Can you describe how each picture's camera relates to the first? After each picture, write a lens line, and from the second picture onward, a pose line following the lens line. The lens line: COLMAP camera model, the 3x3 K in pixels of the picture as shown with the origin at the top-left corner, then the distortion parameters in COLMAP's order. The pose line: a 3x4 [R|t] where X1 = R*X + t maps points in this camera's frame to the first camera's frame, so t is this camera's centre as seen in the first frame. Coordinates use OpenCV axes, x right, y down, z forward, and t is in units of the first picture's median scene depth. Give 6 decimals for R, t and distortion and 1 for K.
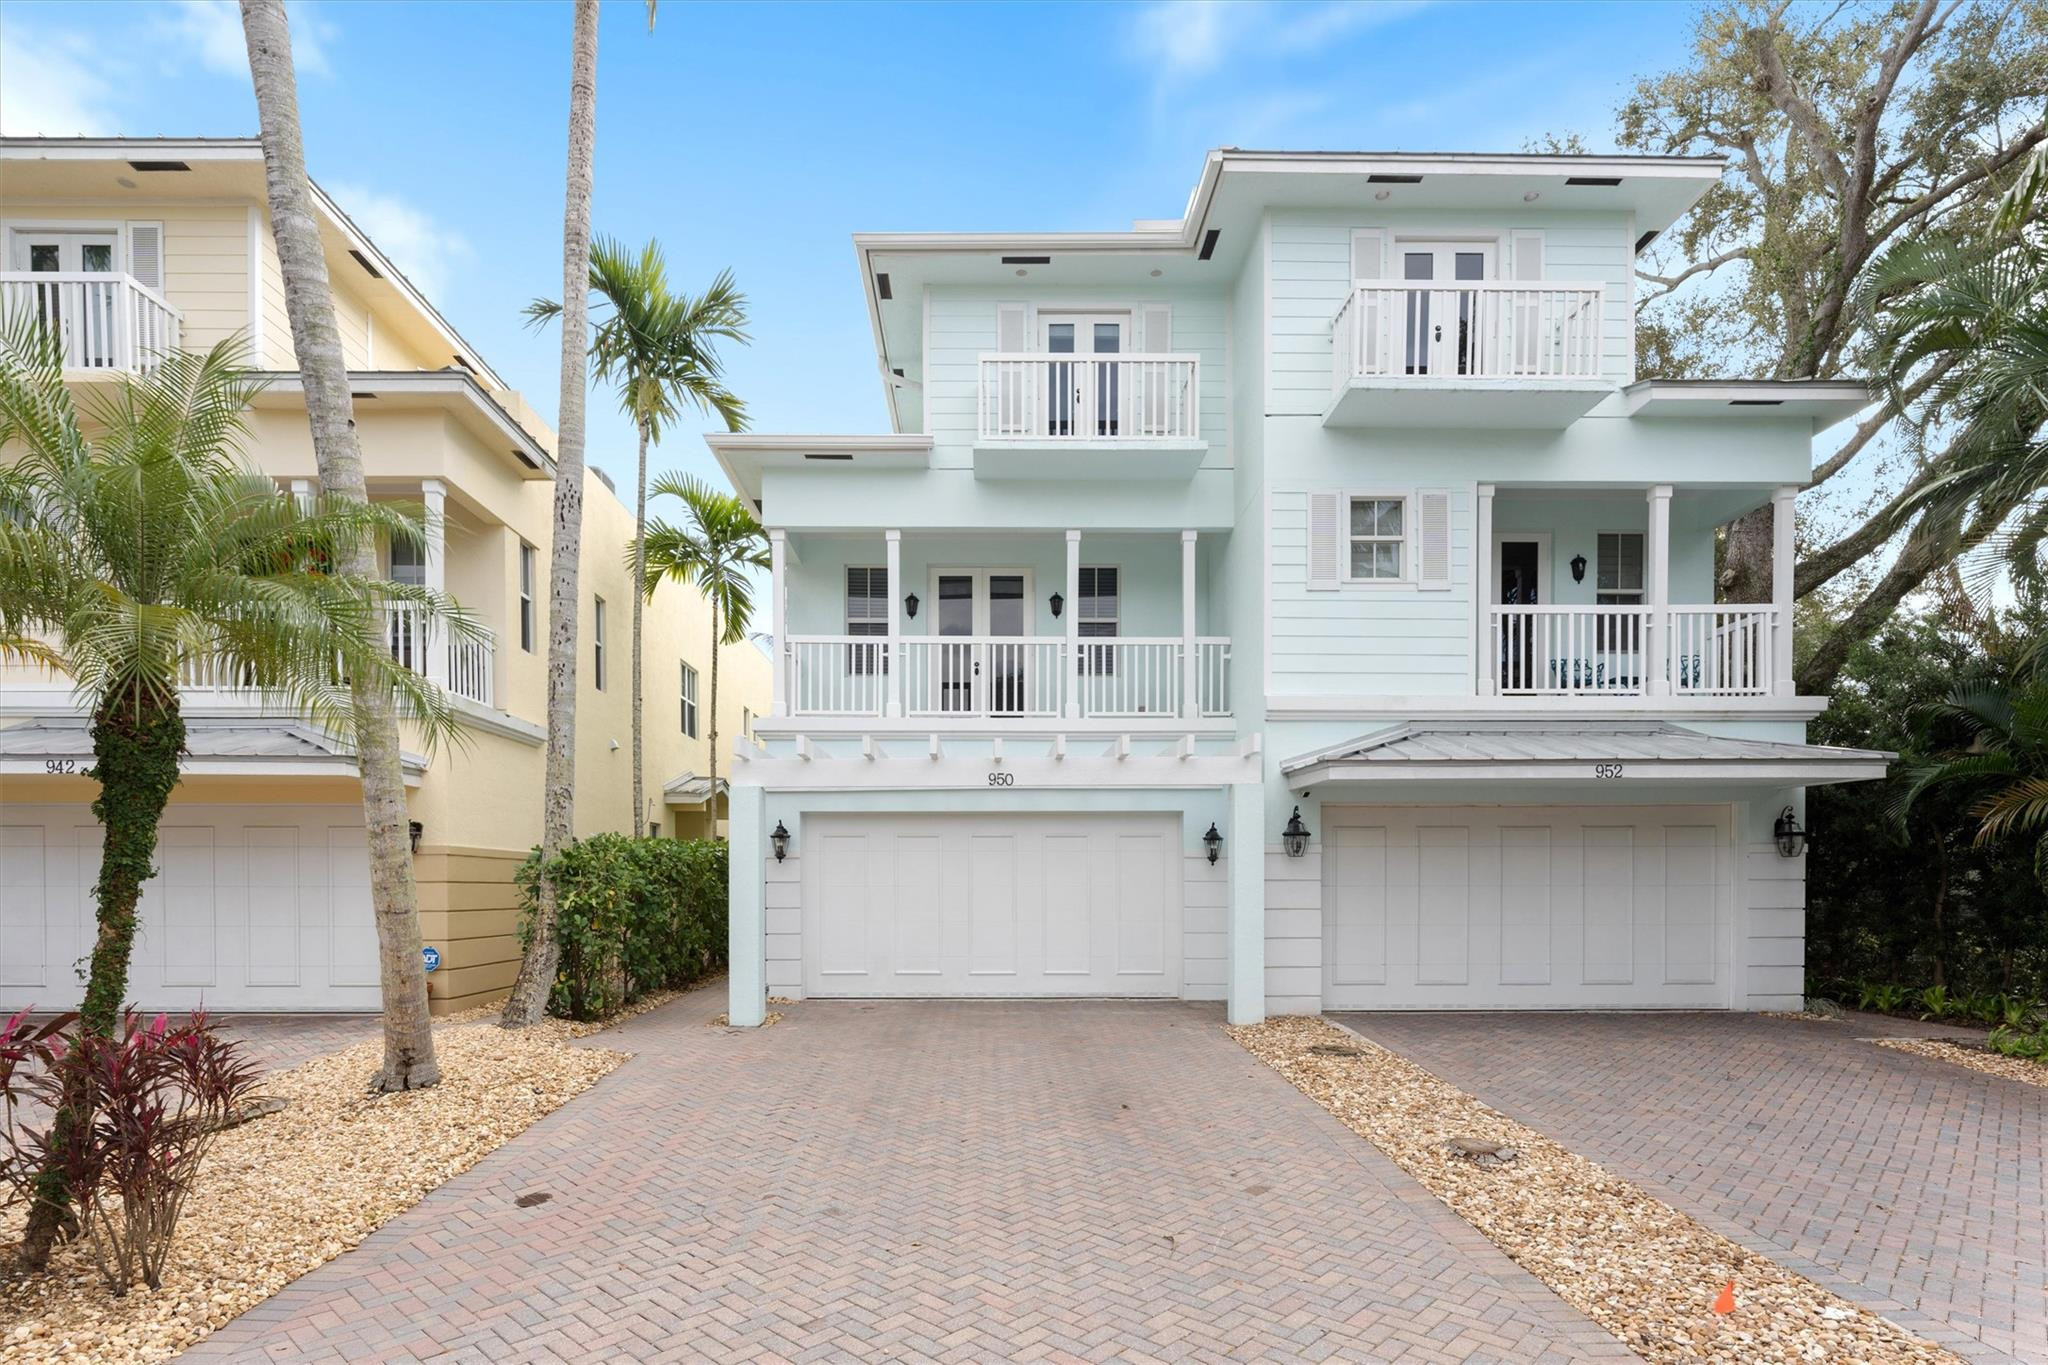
lens RADIAL K [[1089.0, 0, 1019.8], [0, 1089.0, 687.5], [0, 0, 1]] dist [-0.001183, -0.000308]
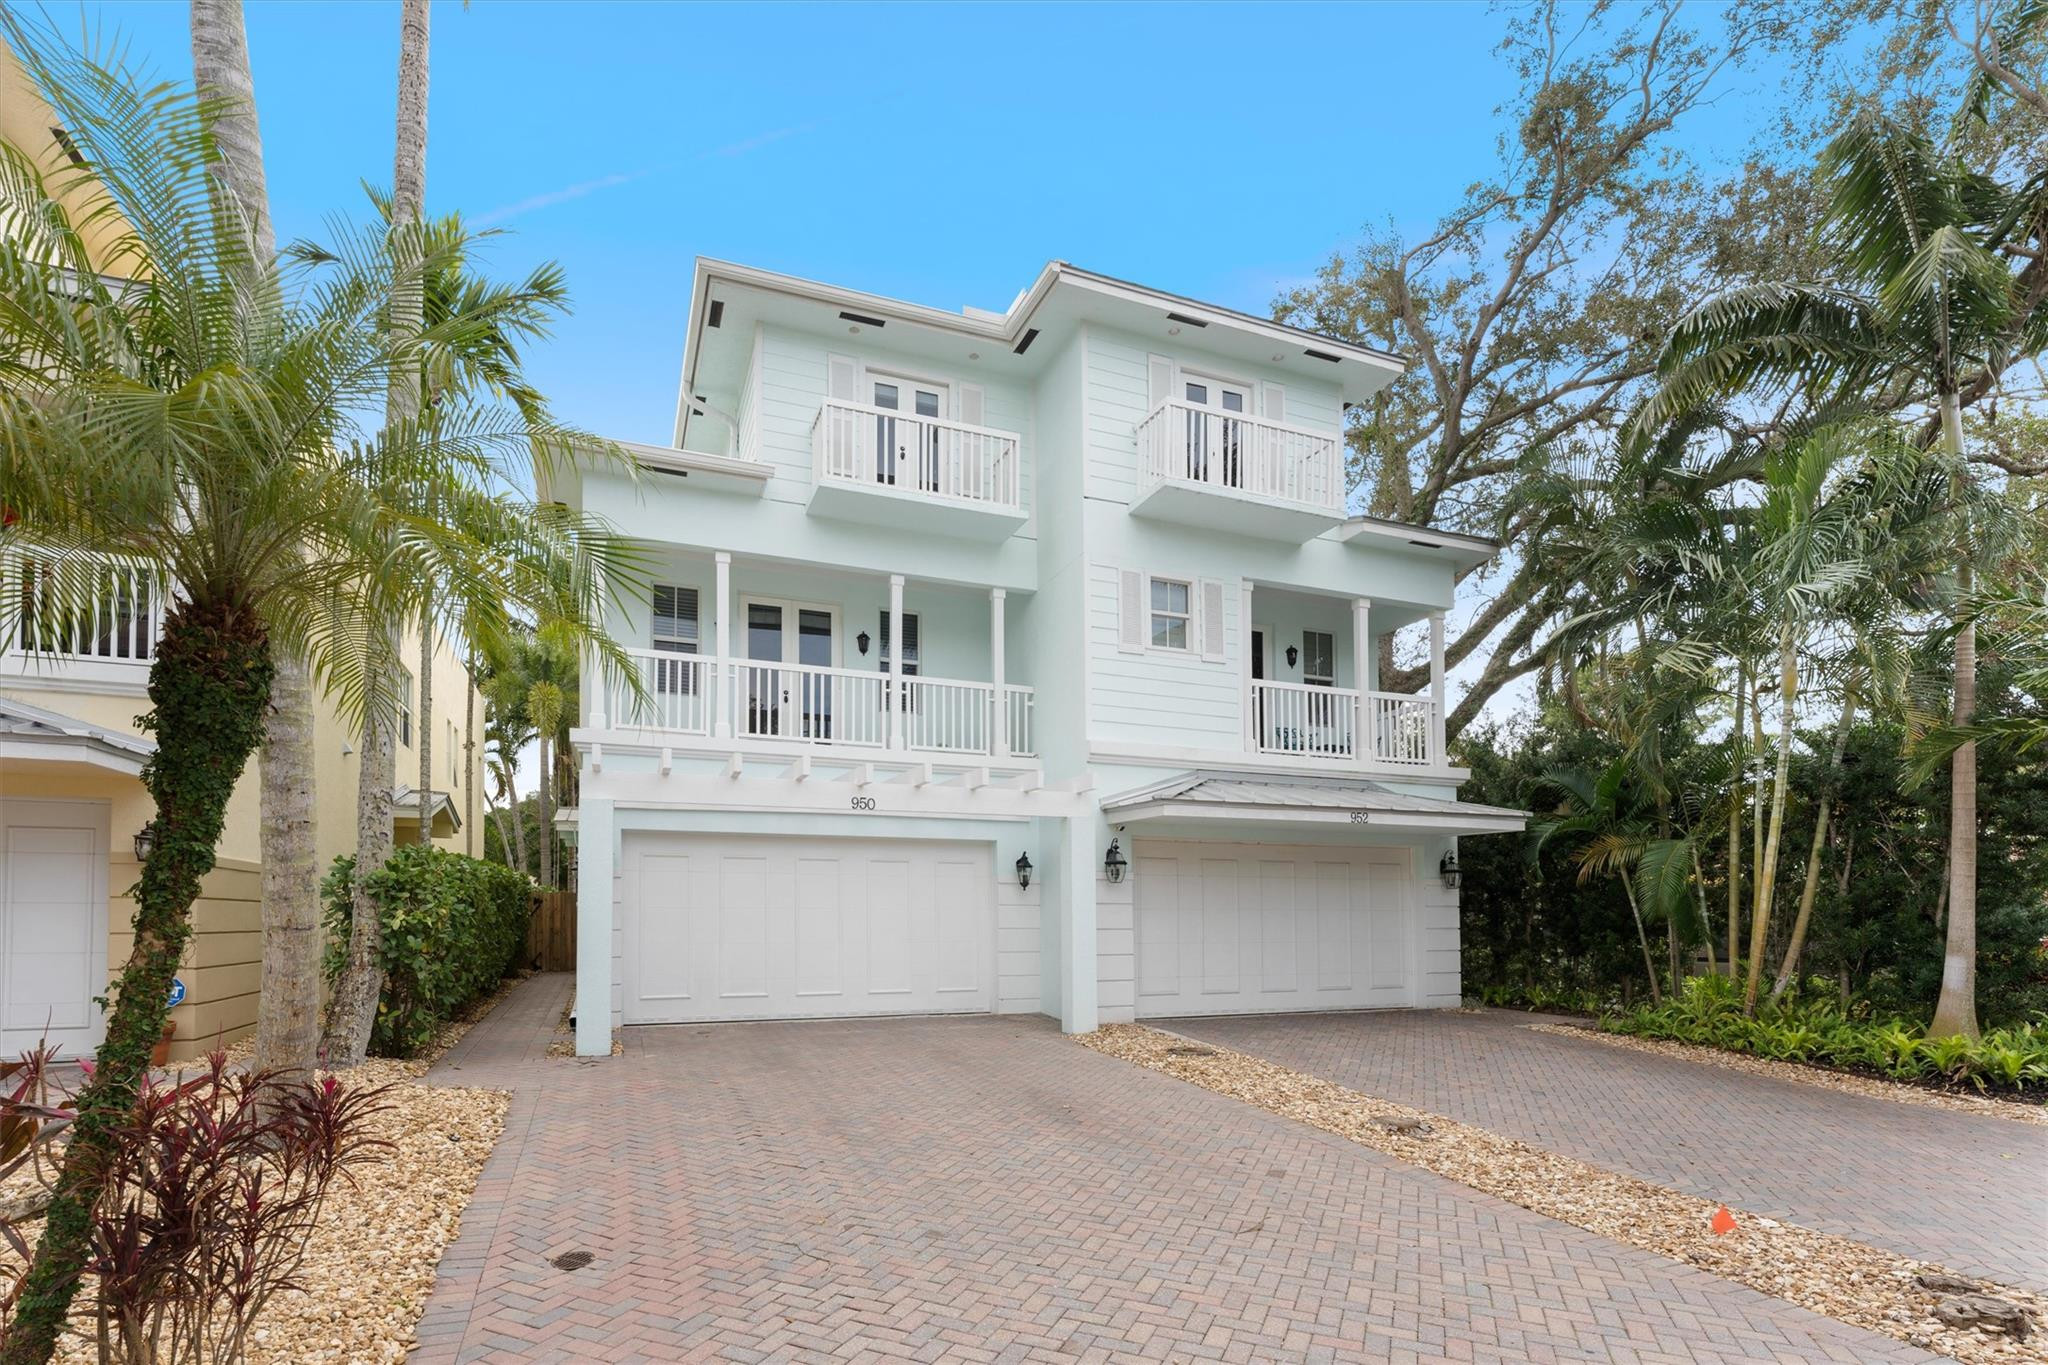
lens RADIAL K [[986.4, 0, 981.9], [0, 986.4, 699.6], [0, 0, 1]] dist [0.001468, -0.000204]
pose [[0.931261, 0.081825, 0.355047, -0.233655], [-0.068303, 0.996387, -0.050477, 0.023495], [-0.357894, 0.022756, 0.933485, 0.074347]]
